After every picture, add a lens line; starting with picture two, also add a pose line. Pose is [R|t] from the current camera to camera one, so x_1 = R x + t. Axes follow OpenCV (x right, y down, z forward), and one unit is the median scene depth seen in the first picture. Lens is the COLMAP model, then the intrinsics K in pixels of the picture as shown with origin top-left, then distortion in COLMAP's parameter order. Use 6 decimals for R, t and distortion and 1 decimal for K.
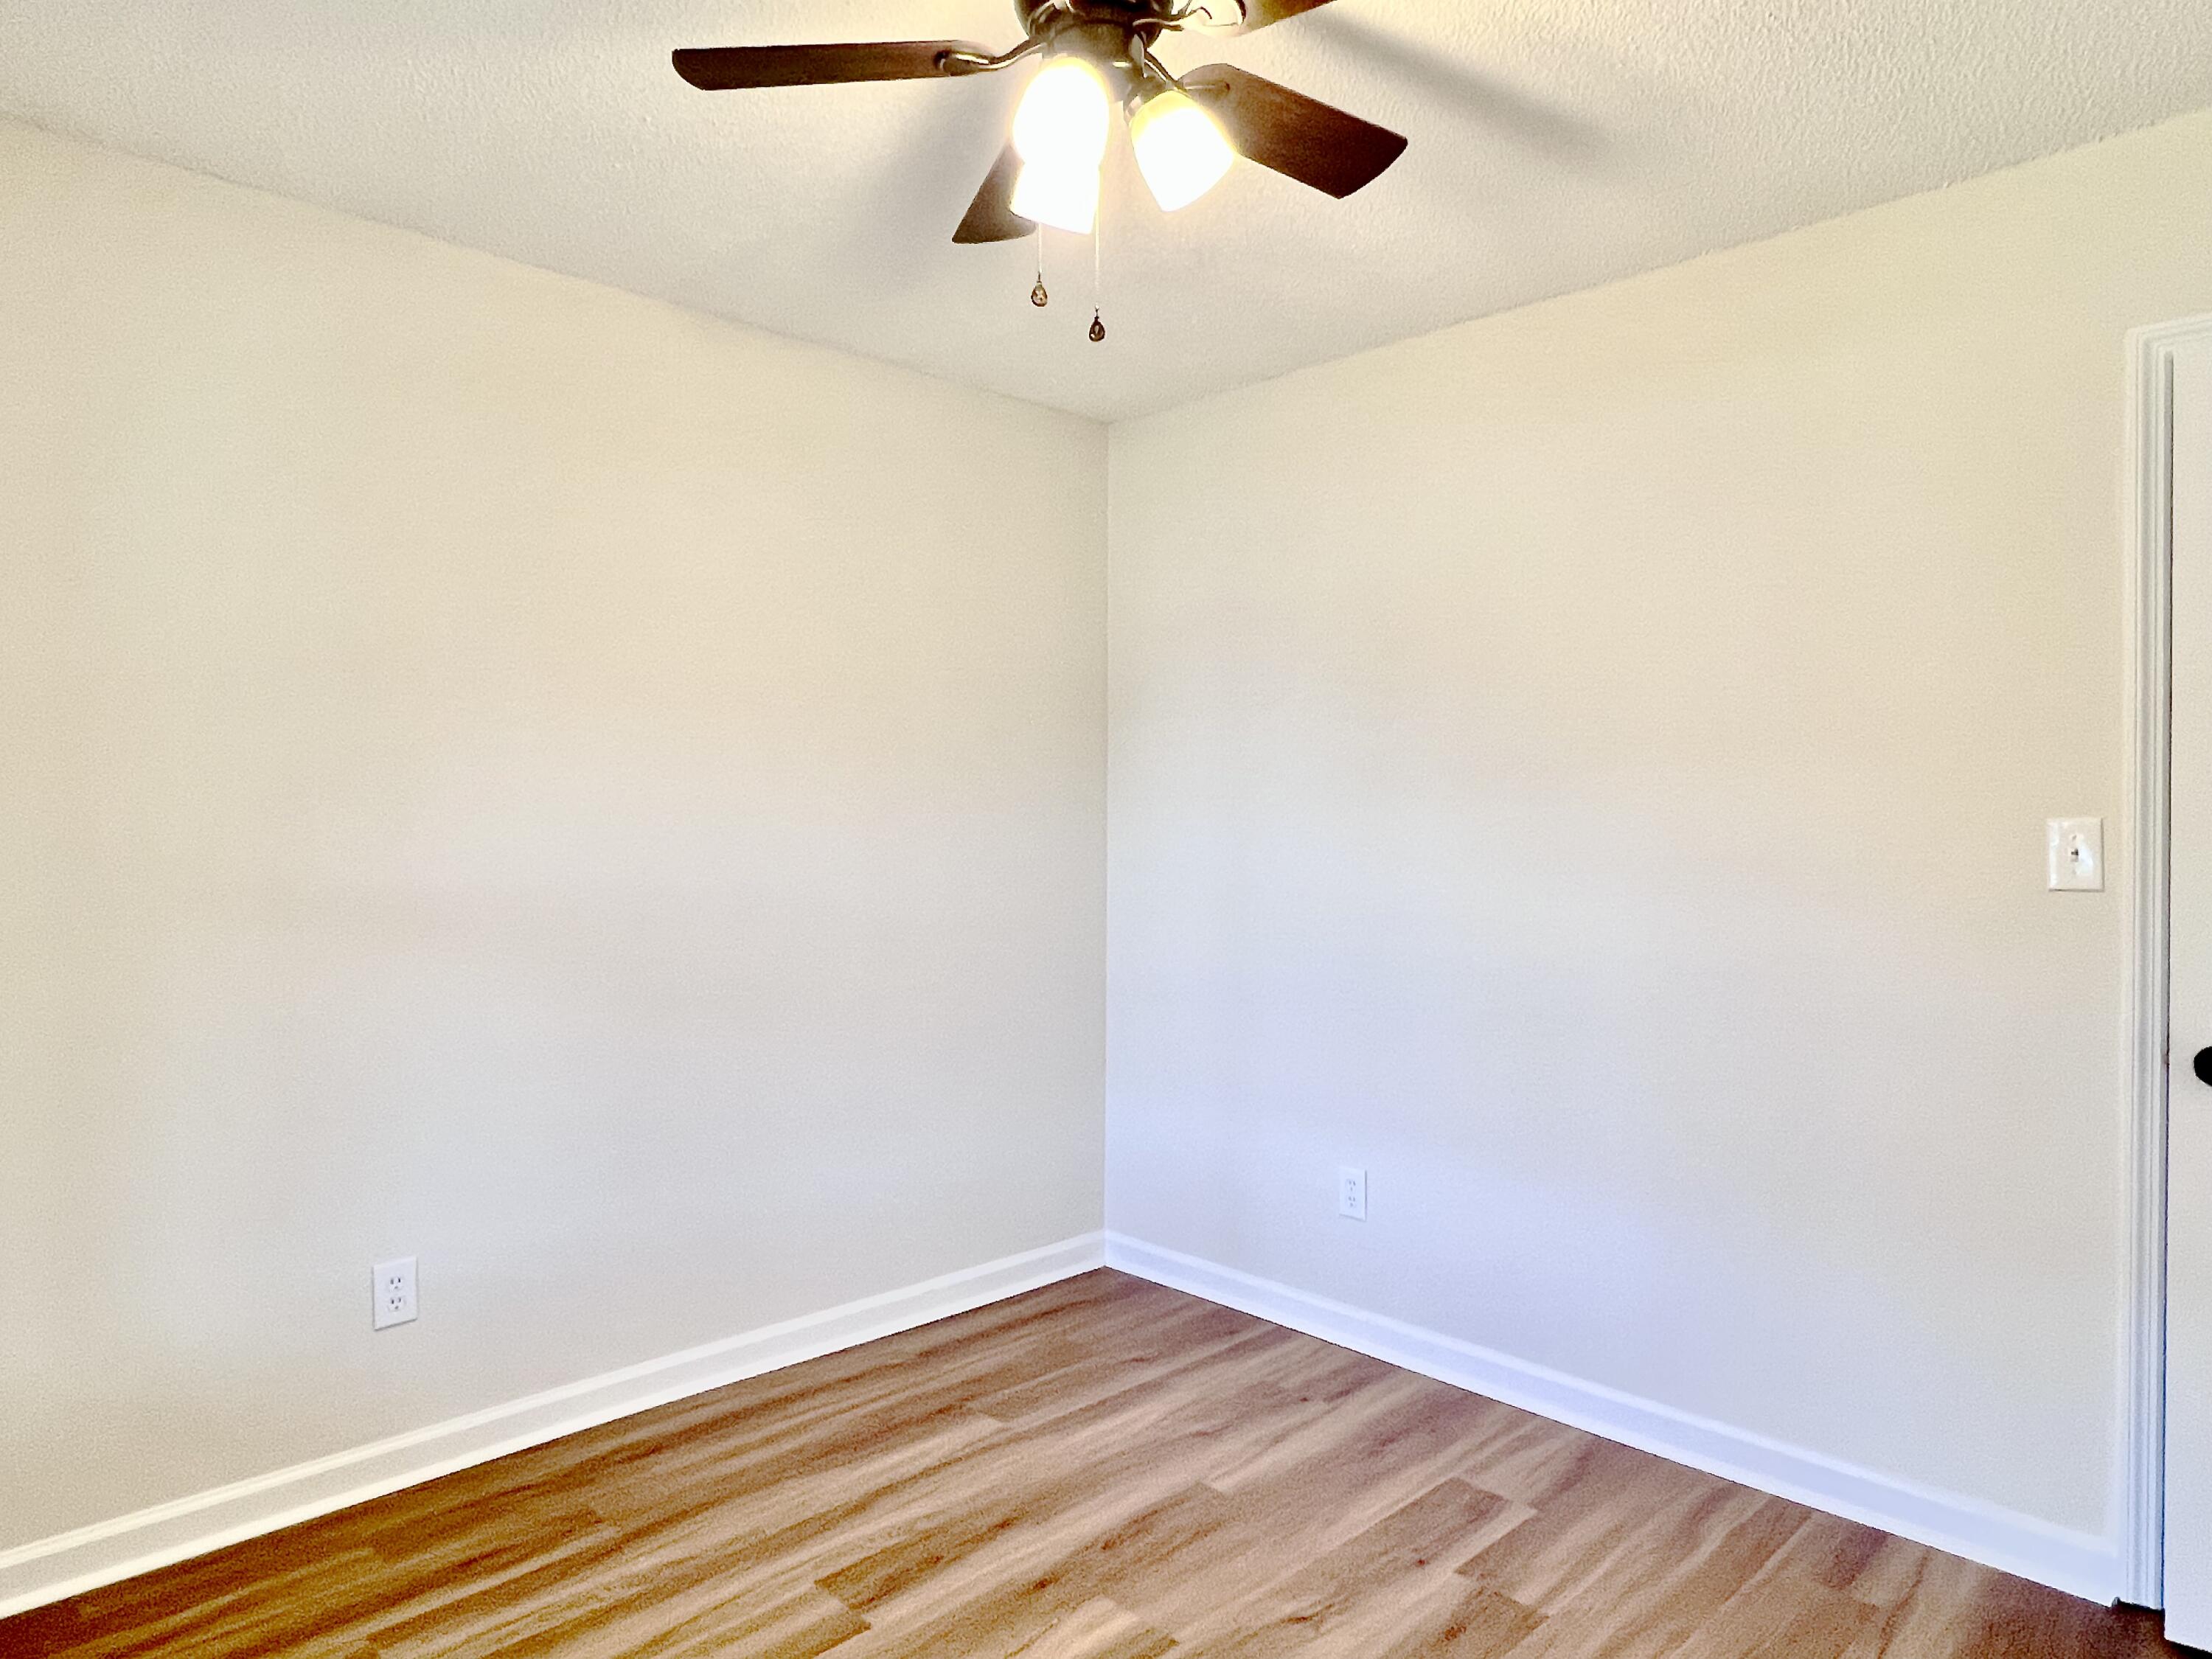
lens RADIAL K [[1306.2, 0, 1106.0], [0, 1306.2, 829.5], [0, 0, 1]] dist [-0.000608, -0.000185]
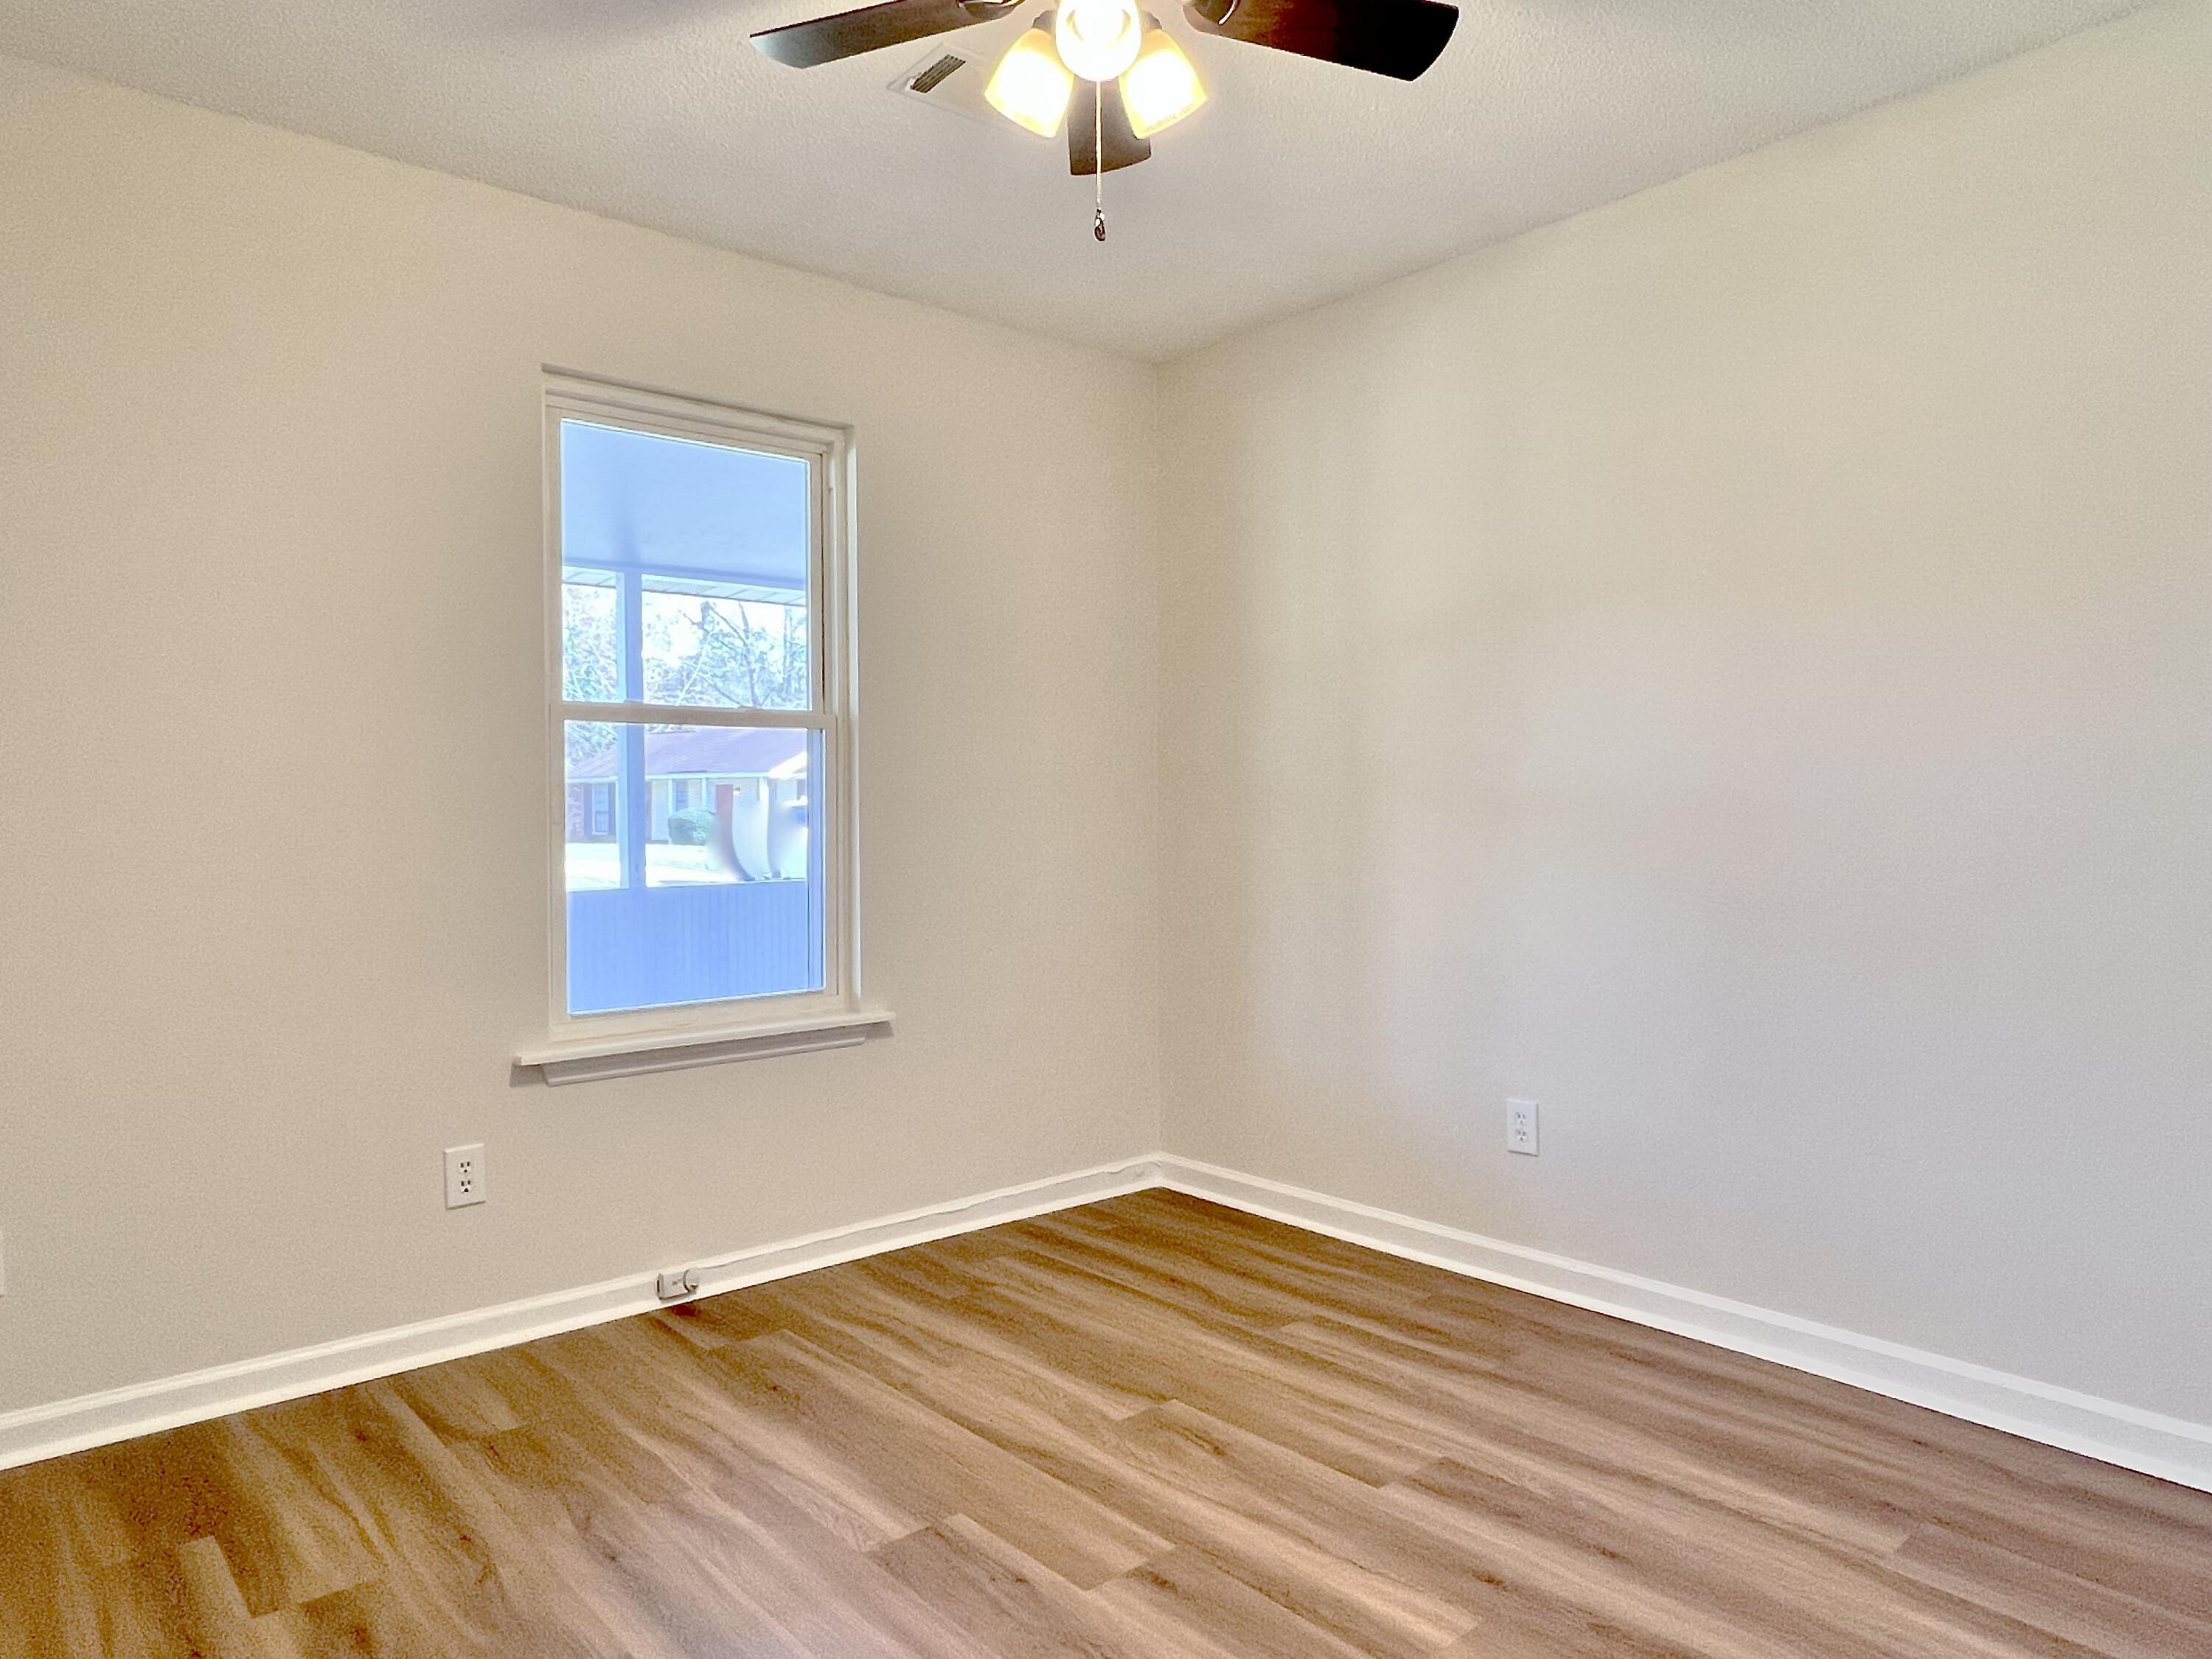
lens RADIAL K [[1393.9, 0, 1152.1], [0, 1393.9, 822.5], [0, 0, 1]] dist [0.001264, -0.000712]
pose [[-0.017686, 0.008762, -0.999805, 0.761739], [0.002768, 0.999958, 0.008715, 0.064614], [0.999840, -0.002613, -0.017710, 0.702081]]
